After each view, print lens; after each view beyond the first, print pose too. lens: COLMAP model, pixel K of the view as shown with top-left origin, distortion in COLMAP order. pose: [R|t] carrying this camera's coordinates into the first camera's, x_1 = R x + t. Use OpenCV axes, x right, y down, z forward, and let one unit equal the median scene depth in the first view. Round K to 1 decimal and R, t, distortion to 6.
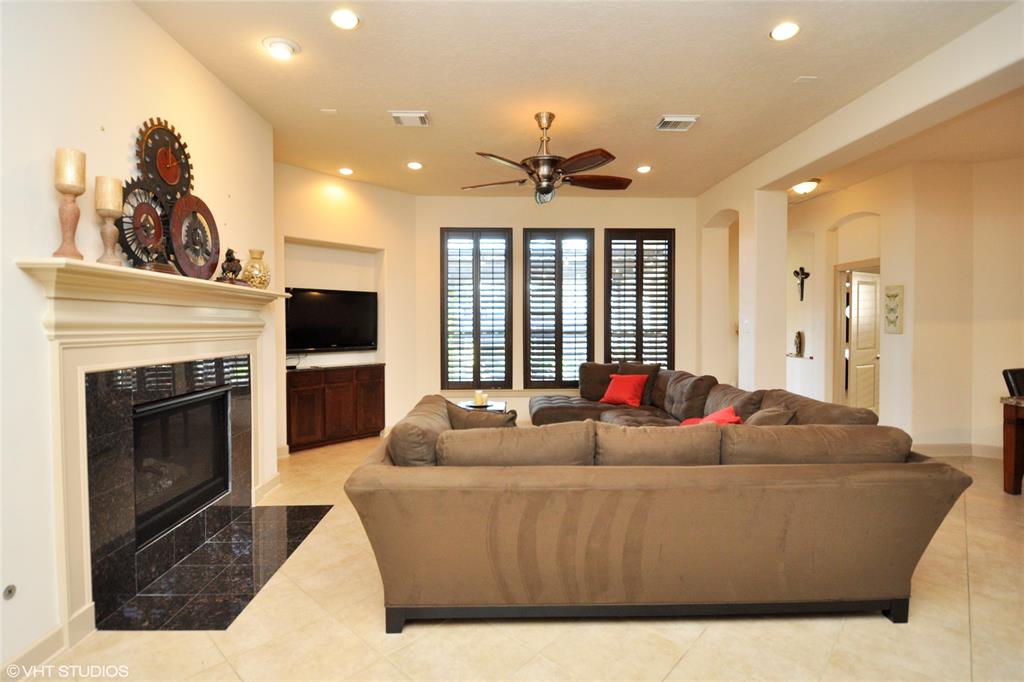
lens RADIAL K [[487.0, 0, 512.0], [0, 487.0, 341.0], [0, 0, 1]] dist [0.002026, 0.000324]
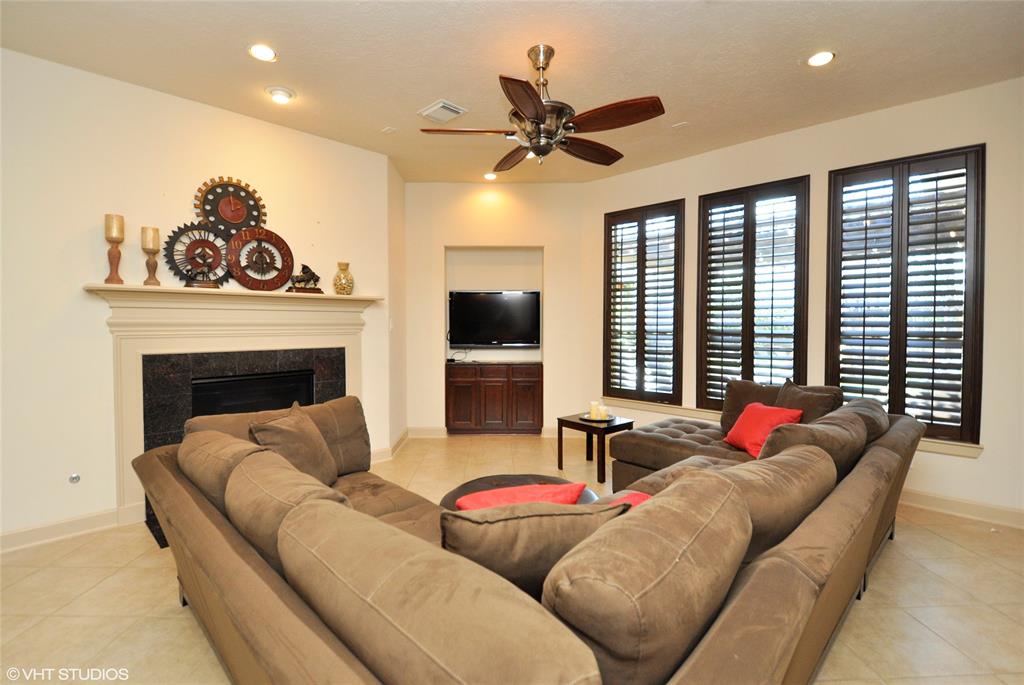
lens RADIAL K [[464.9, 0, 511.0], [0, 464.9, 337.9], [0, 0, 1]] dist [-0.001110, 0.000004]
pose [[0.687392, 0.026921, -0.725787, 0.398437], [-0.025713, 0.999588, 0.012724, -0.014475], [0.725831, 0.009916, 0.687802, 0.324816]]
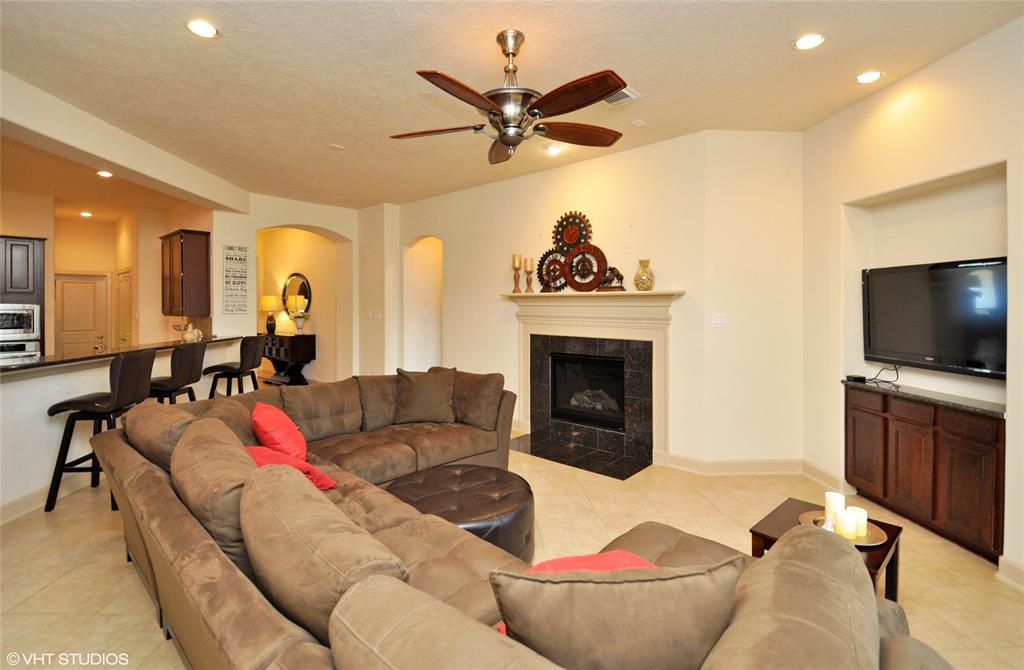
lens RADIAL K [[495.3, 0, 489.9], [0, 495.3, 308.0], [0, 0, 1]] dist [0.017566, -0.000151]
pose [[-0.723752, 0.007688, -0.690017, 0.432615], [-0.020605, 0.999251, 0.032746, -0.060476], [0.689752, 0.037918, -0.723052, 1.075750]]
